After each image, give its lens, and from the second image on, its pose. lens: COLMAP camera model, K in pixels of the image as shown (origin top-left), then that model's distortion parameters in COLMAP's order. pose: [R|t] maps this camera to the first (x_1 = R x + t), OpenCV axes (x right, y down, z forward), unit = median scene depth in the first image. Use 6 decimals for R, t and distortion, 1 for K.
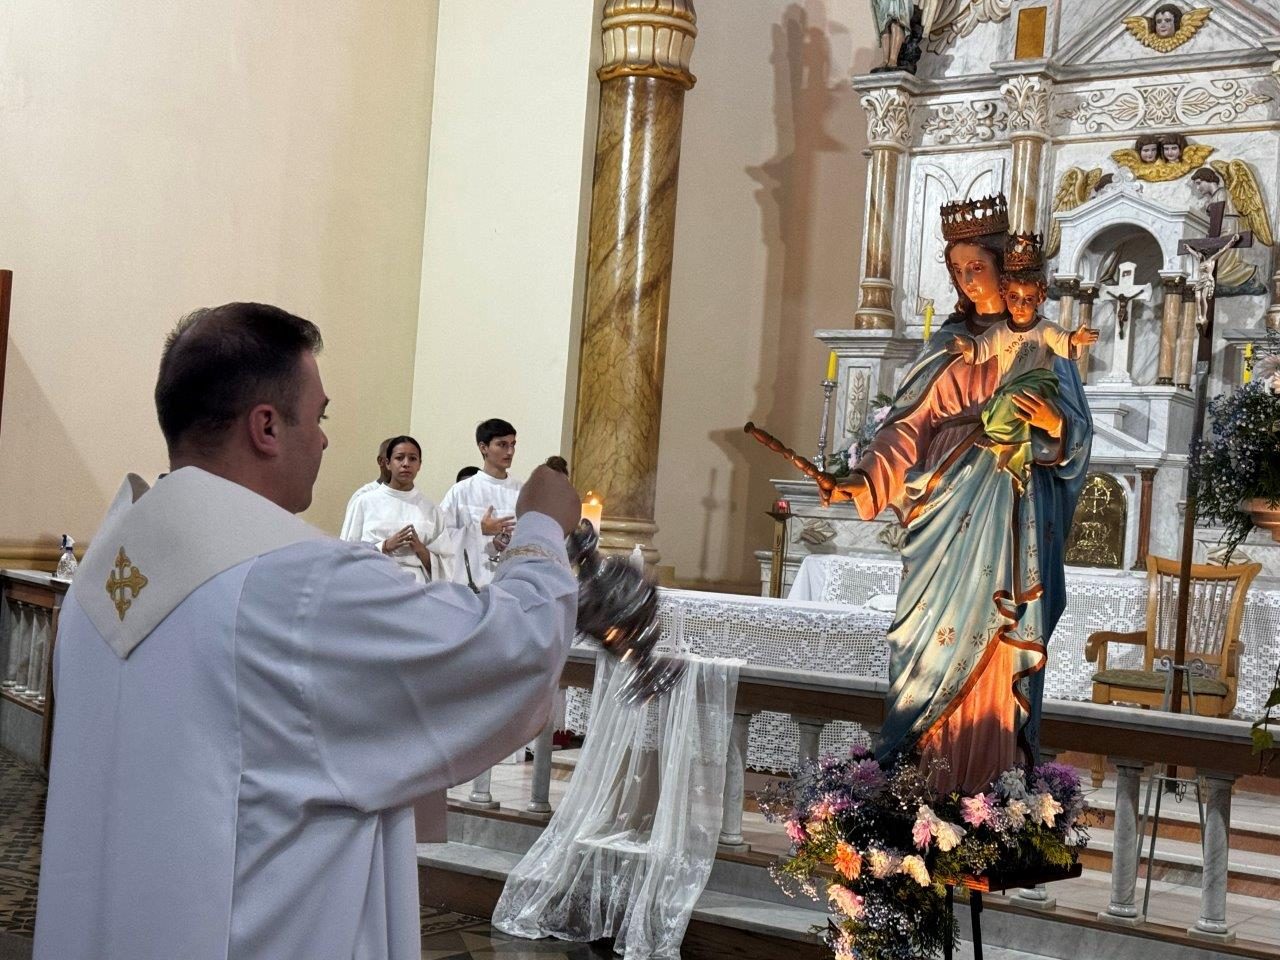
lens RADIAL K [[1856.4, 0, 615.2], [0, 1856.4, 510.6], [0, 0, 1]] dist [0.139024, -0.125788]
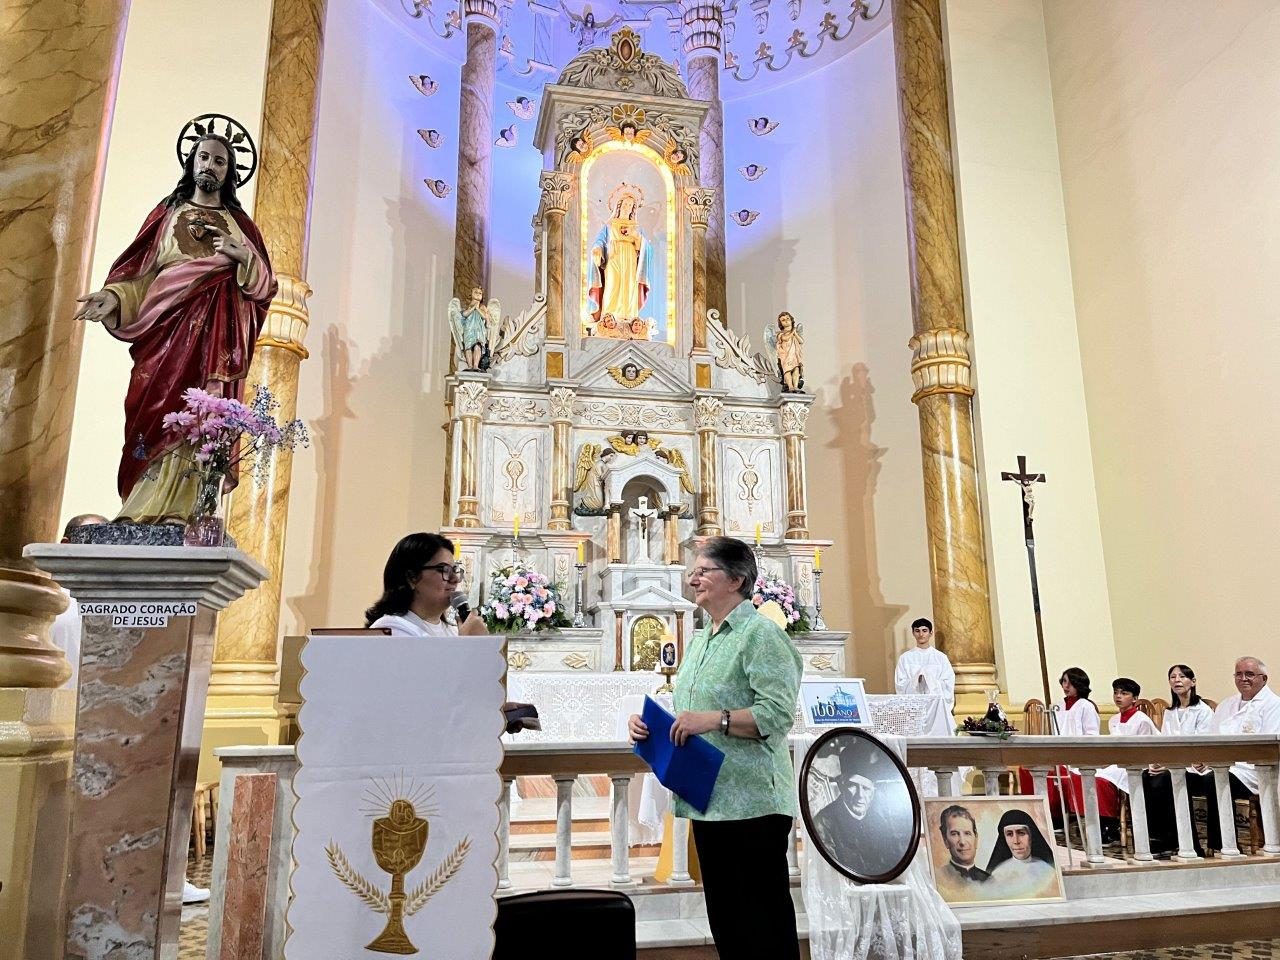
lens RADIAL K [[956.1, 0, 640.0], [0, 956.1, 480.0], [0, 0, 1]] dist [0.060581, -0.095599]
pose [[0.688047, 0.085790, 0.720577, -0.384087], [0.044956, 0.986041, -0.160322, -0.001701], [-0.724272, 0.142703, 0.674586, 0.381010]]
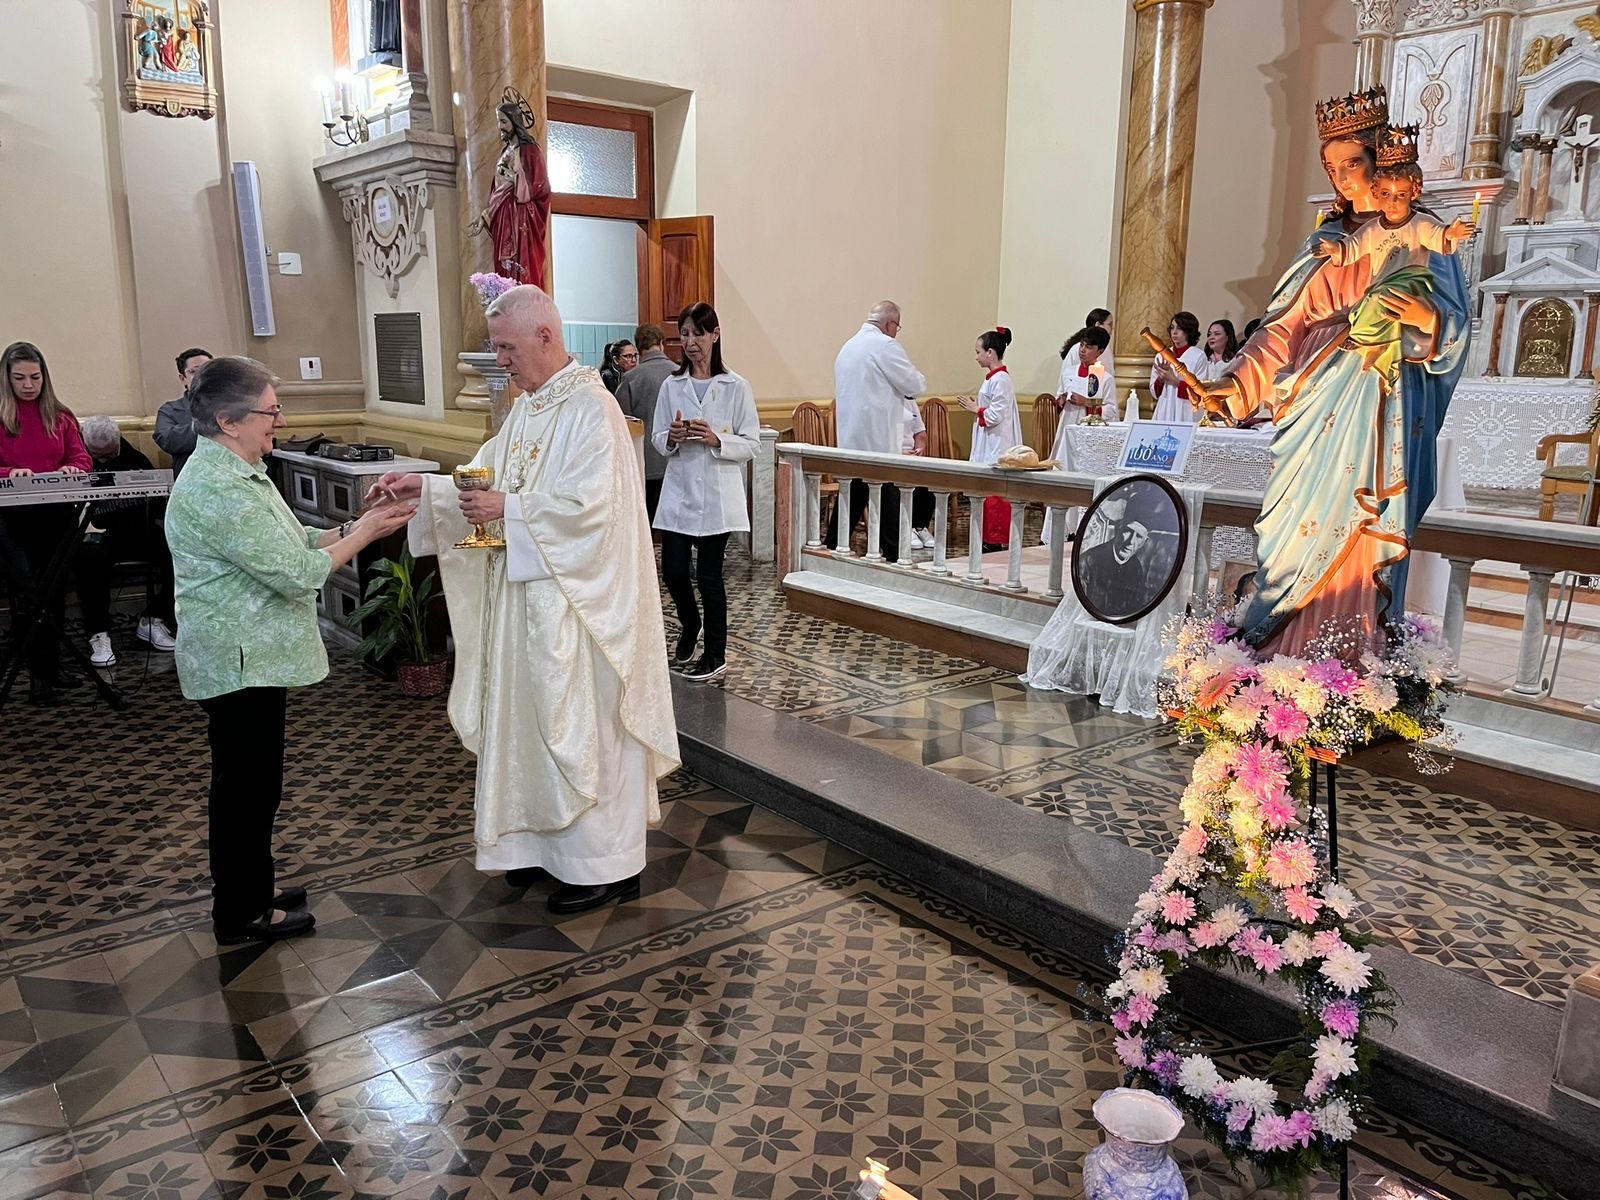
lens RADIAL K [[1195.1, 0, 800.0], [0, 1195.1, 600.0], [0, 0, 1]] dist [0.060581, -0.095599]
pose [[0.950522, -0.000034, -0.310659, 0.036870], [0.065359, 0.977640, 0.199872, -0.016314], [0.303705, -0.210287, 0.929270, 0.082764]]
